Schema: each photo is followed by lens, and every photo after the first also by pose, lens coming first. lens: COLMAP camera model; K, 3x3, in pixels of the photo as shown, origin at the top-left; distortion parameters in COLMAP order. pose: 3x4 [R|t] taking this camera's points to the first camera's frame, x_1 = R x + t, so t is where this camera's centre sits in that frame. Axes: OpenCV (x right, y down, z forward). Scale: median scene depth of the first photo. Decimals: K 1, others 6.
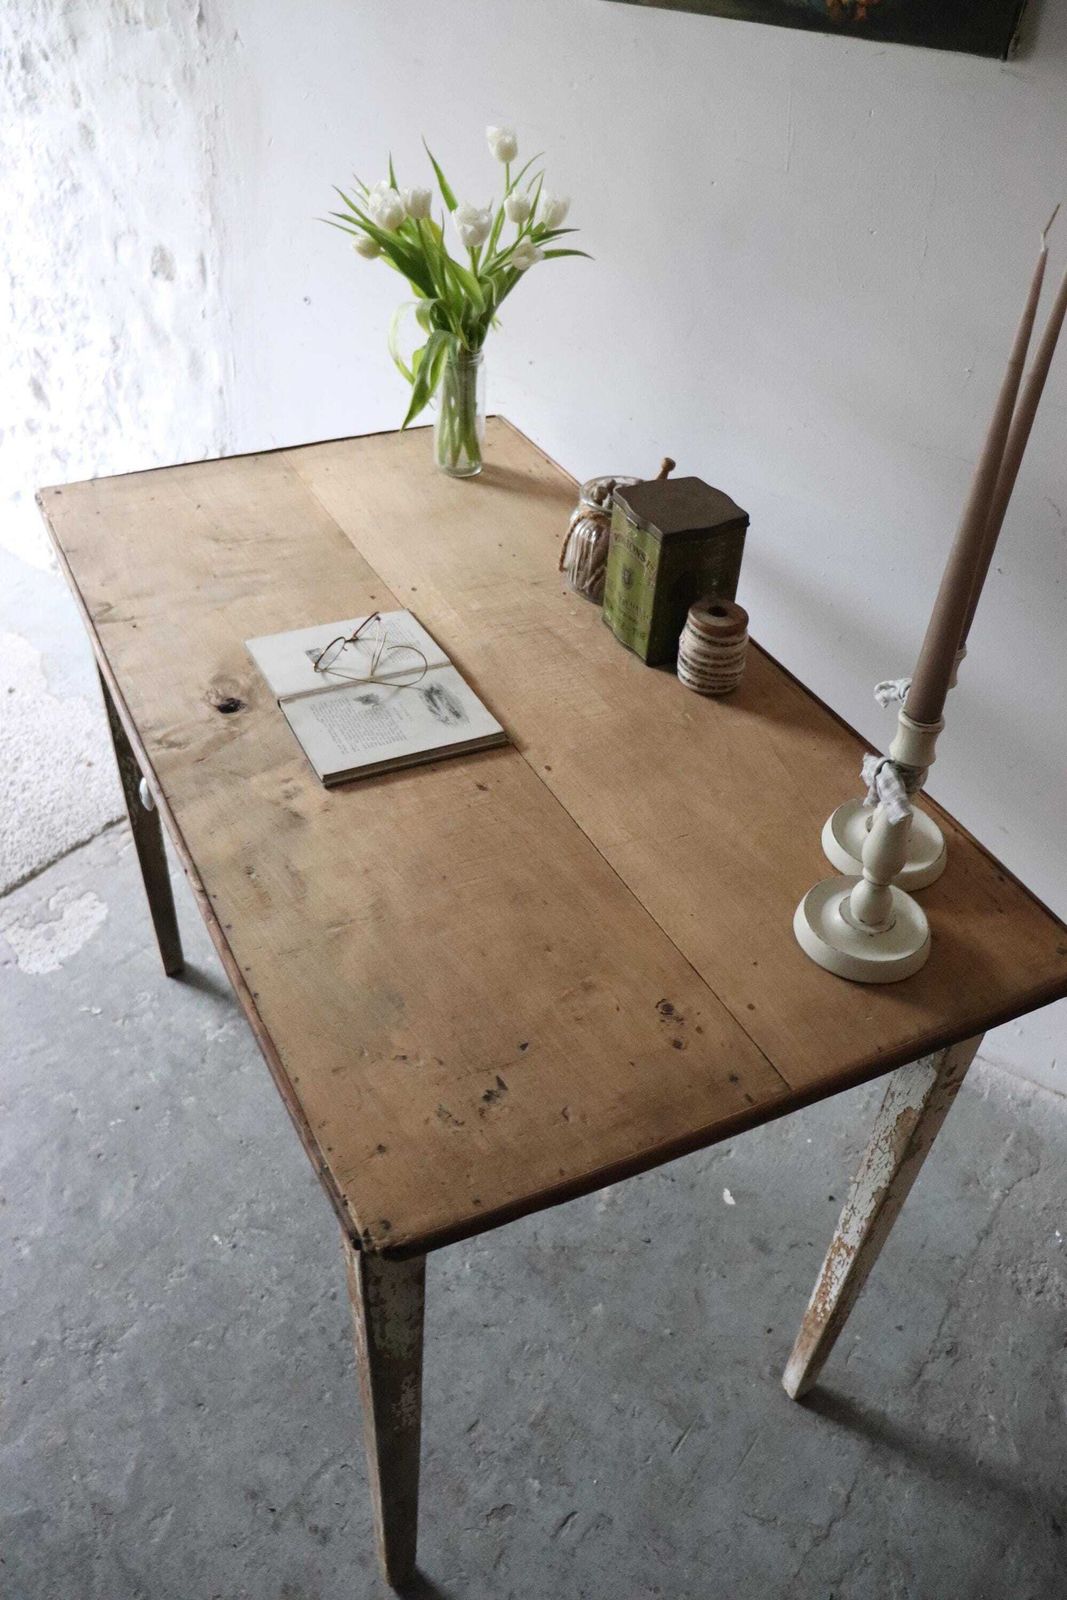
lens RADIAL K [[1305.8, 0, 528.9], [0, 1305.8, 795.6], [0, 0, 1]] dist [-0.179247, 0.155865]
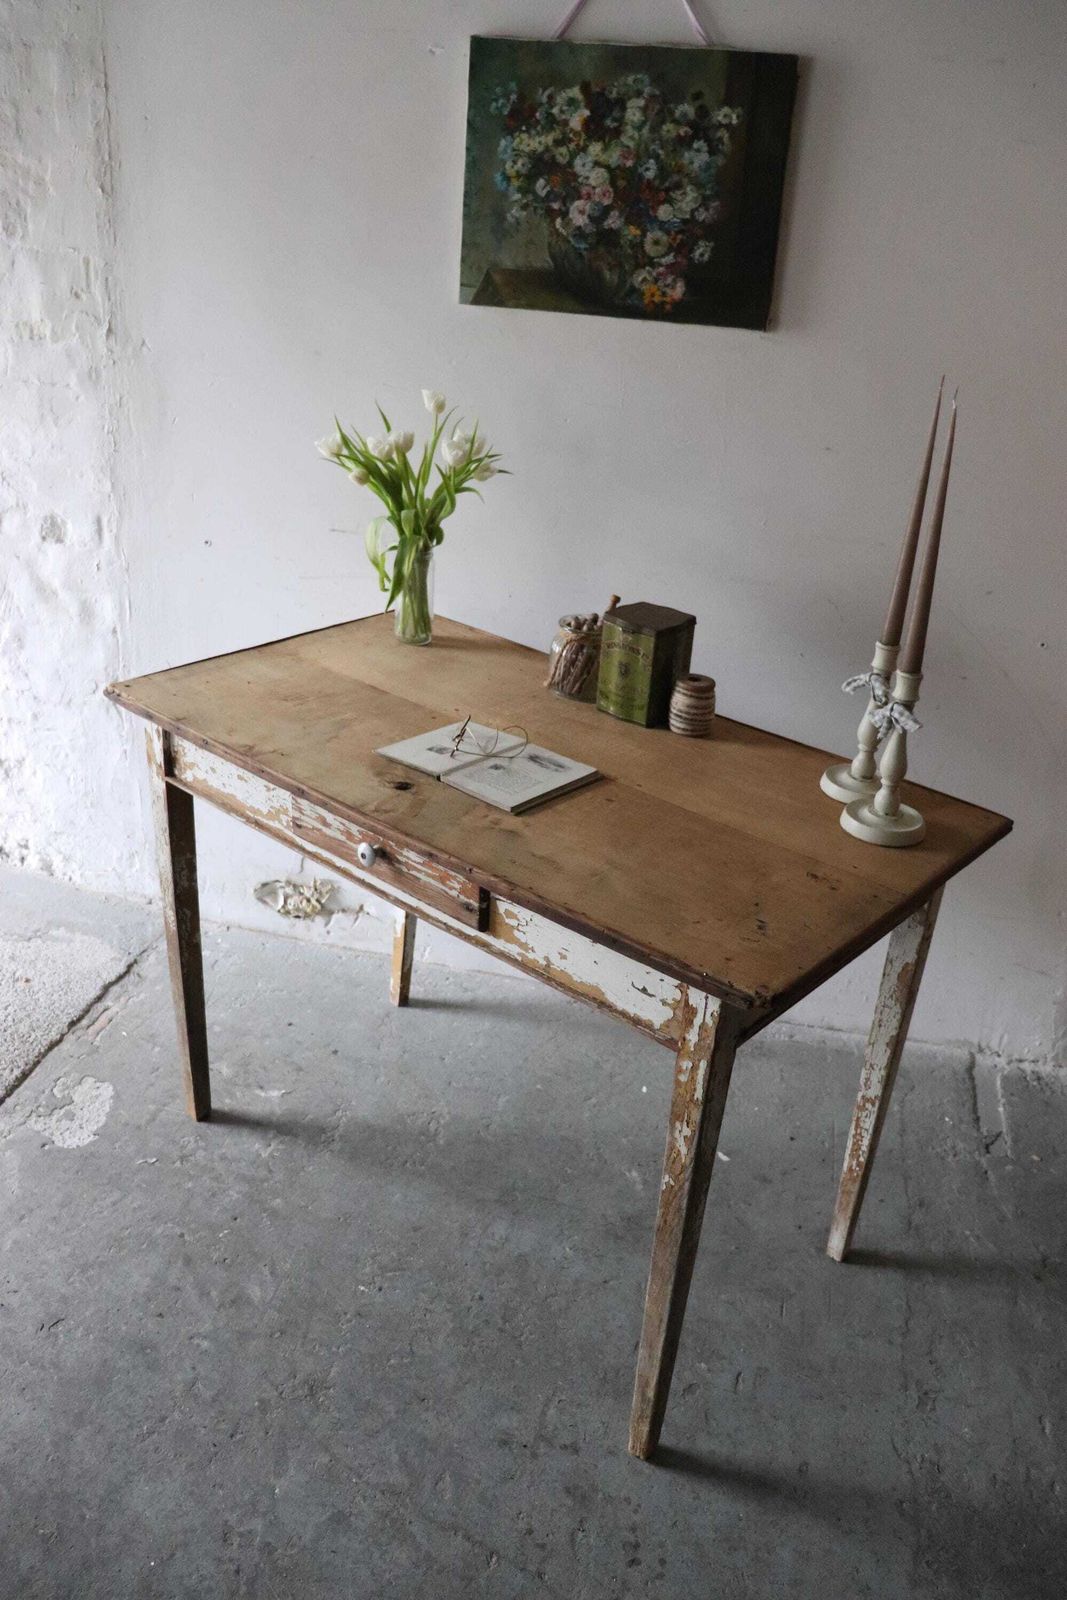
lens RADIAL K [[1321.8, 0, 533.5], [0, 1321.8, 800.0], [0, 0, 1]] dist [-0.174786, 0.156793]
pose [[0.920802, -0.157131, 0.356980, -0.505145], [0.228612, 0.958987, -0.167574, 0.174061], [-0.316008, 0.235912, 0.918958, -0.258317]]
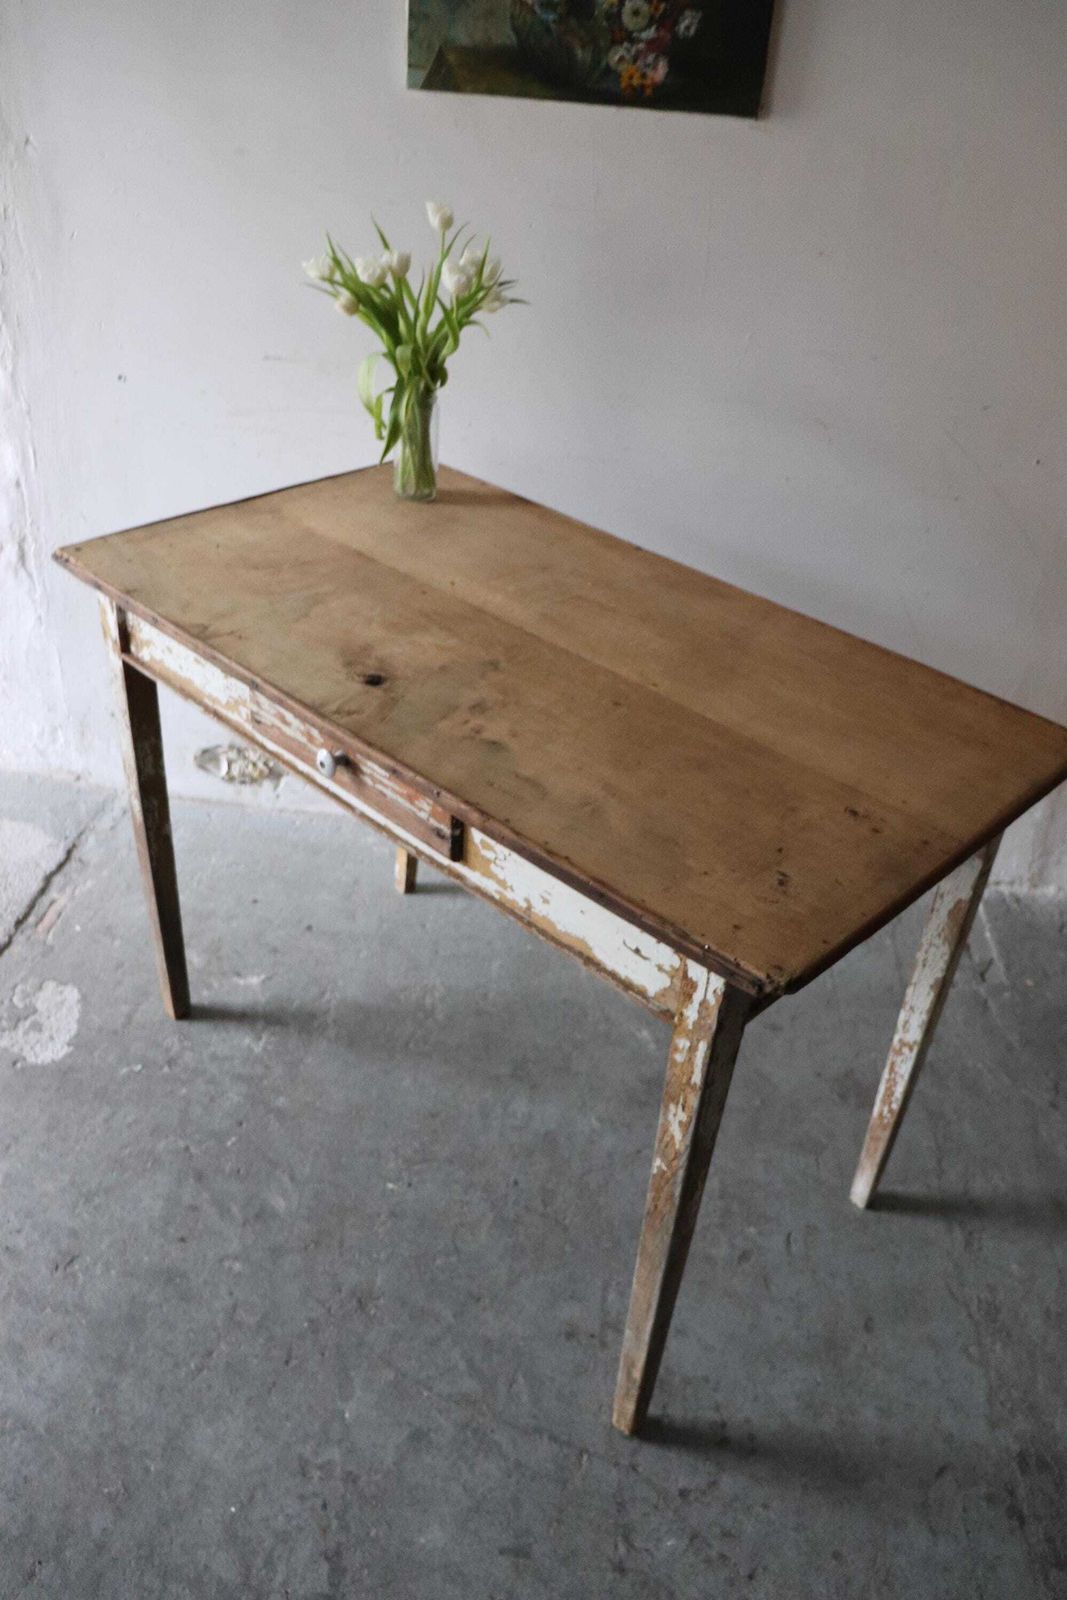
lens RADIAL K [[1302.1, 0, 533.3], [0, 1302.1, 797.4], [0, 0, 1]] dist [-0.177477, 0.153637]
pose [[0.941437, -0.172022, 0.290010, -0.379210], [0.194754, 0.979515, -0.051206, 0.100333], [-0.275260, 0.104688, 0.955653, -0.110309]]
